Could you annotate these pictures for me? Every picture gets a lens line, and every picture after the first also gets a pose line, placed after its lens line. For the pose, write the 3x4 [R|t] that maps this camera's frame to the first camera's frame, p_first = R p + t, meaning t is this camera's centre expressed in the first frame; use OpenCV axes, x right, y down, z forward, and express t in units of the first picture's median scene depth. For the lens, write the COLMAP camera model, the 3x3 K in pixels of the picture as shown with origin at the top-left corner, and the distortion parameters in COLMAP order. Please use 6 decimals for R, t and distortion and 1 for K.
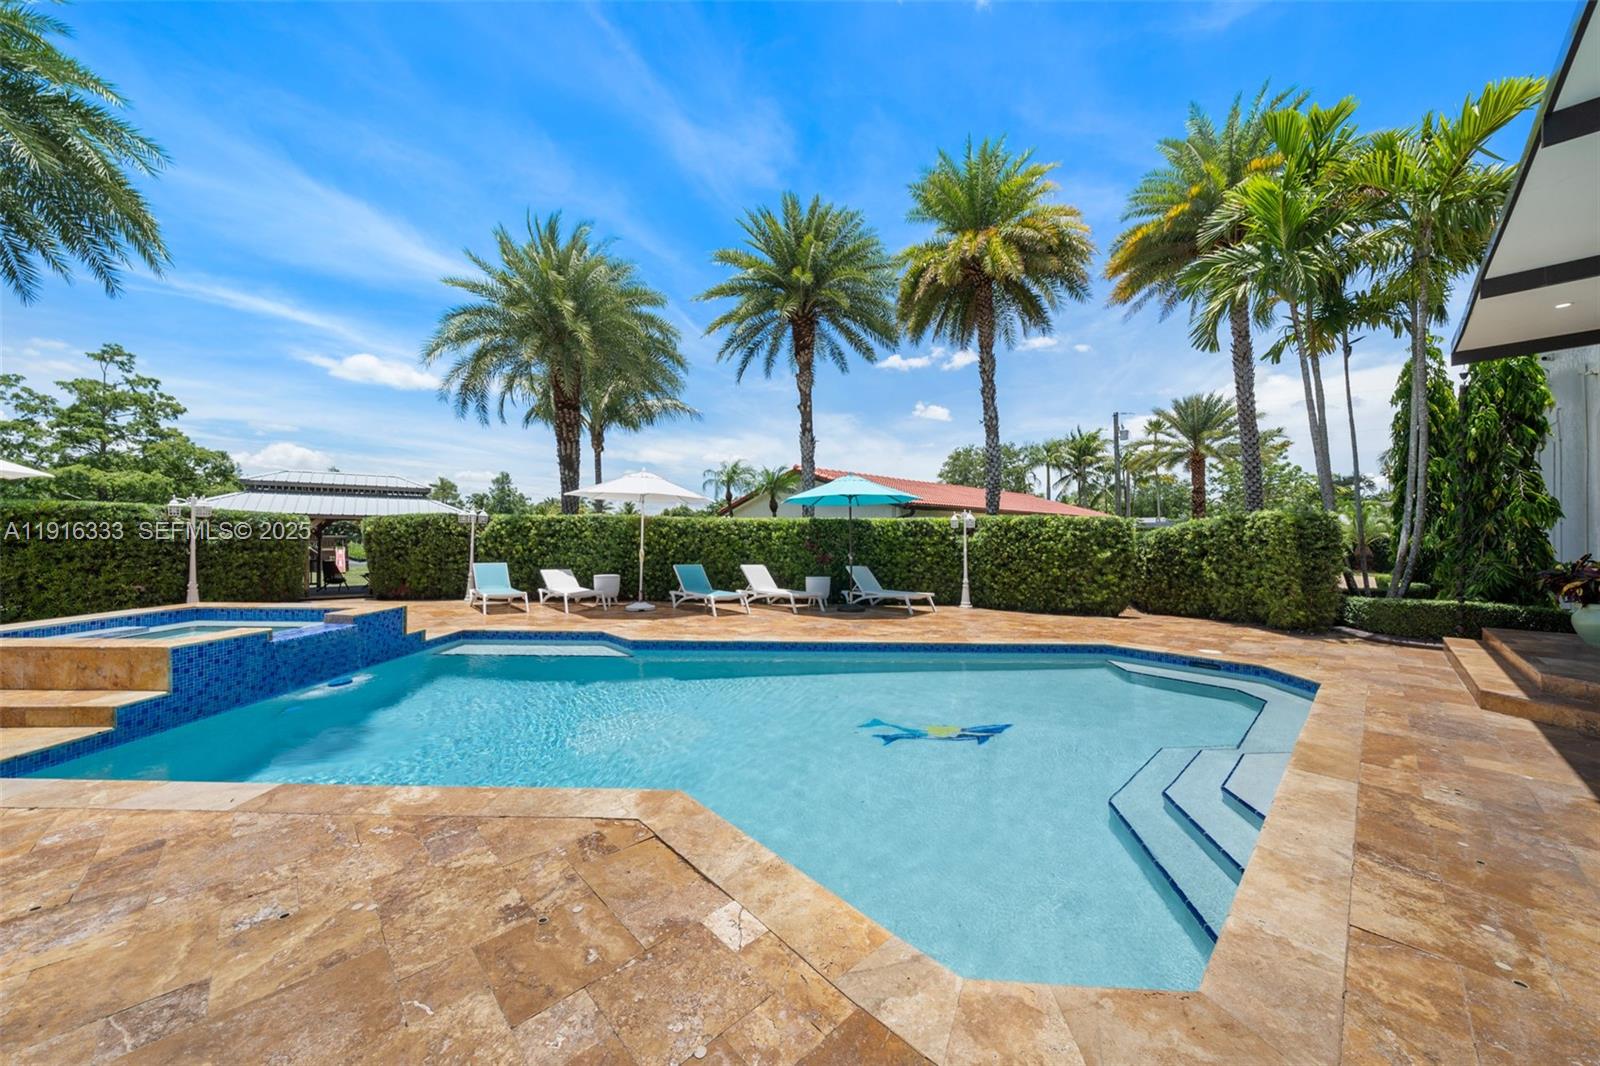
lens RADIAL K [[537.4, 0, 800.0], [0, 537.4, 533.0], [0, 0, 1]] dist [-0.006443, -0.000030]
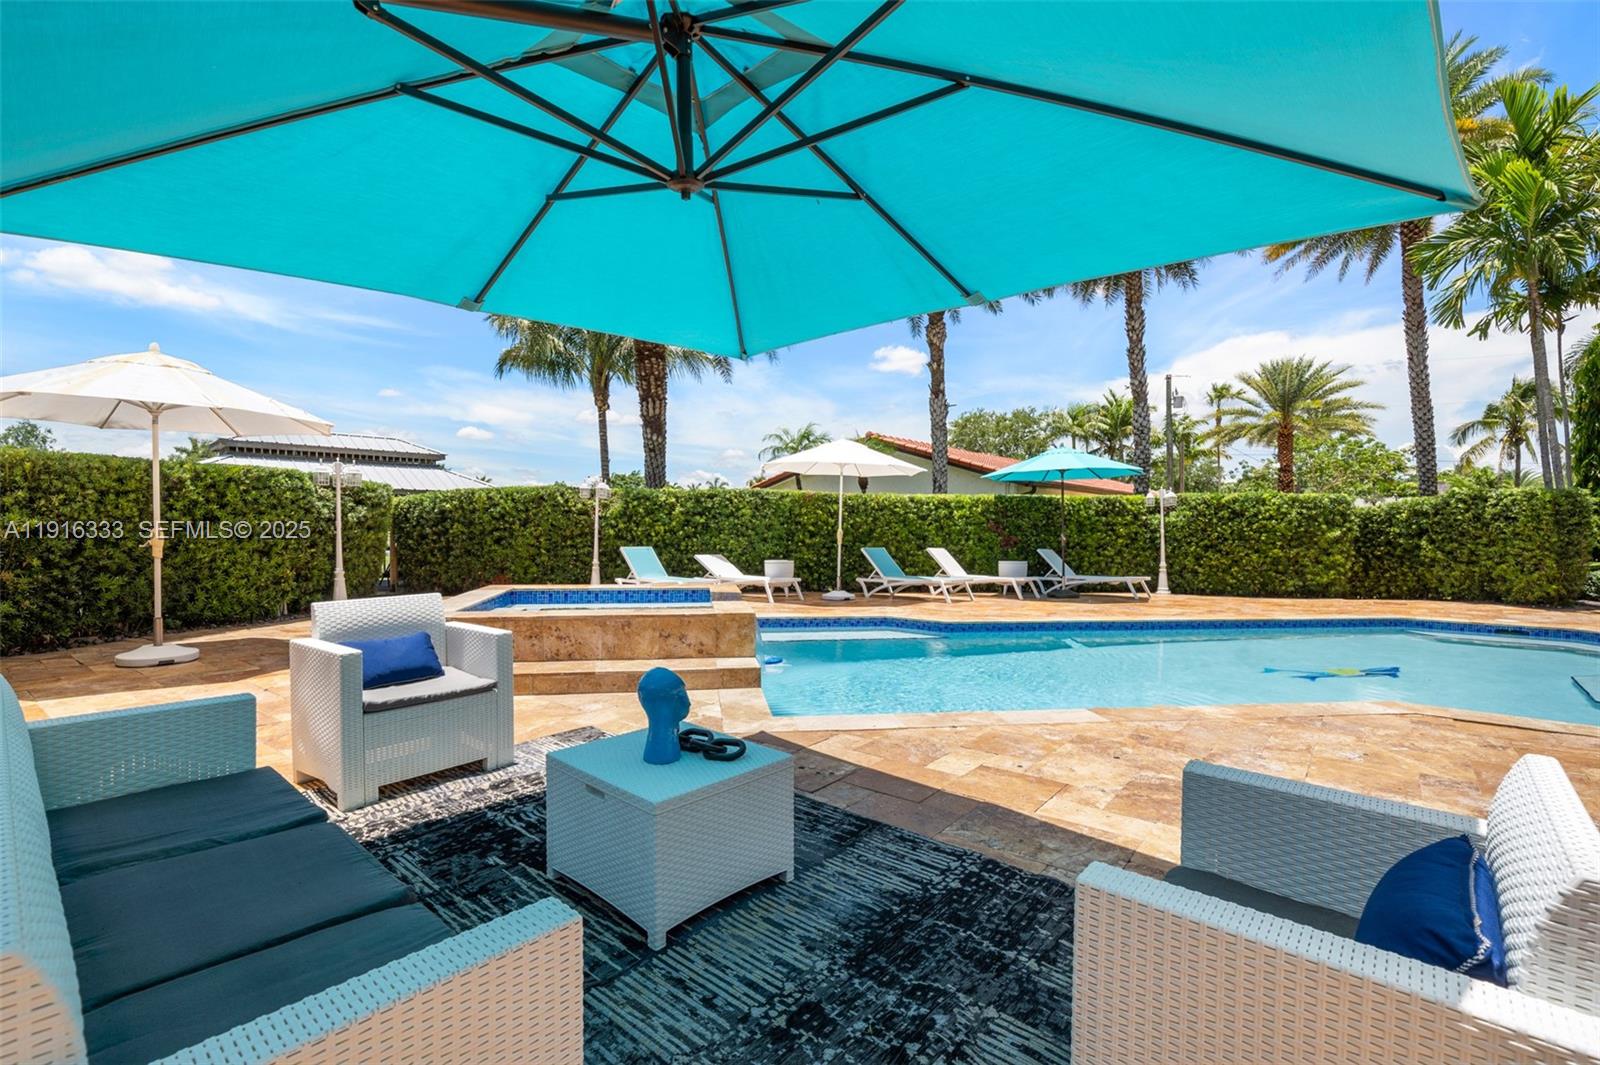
lens RADIAL K [[714.8, 0, 800.0], [0, 714.8, 532.5], [0, 0, 1]] dist [0.001973, 0.000010]
pose [[0.990858, -0.001086, 0.134907, -0.501591], [-0.001140, 0.999865, 0.016420, 0.016549], [-0.134907, -0.016424, 0.990722, -0.128195]]
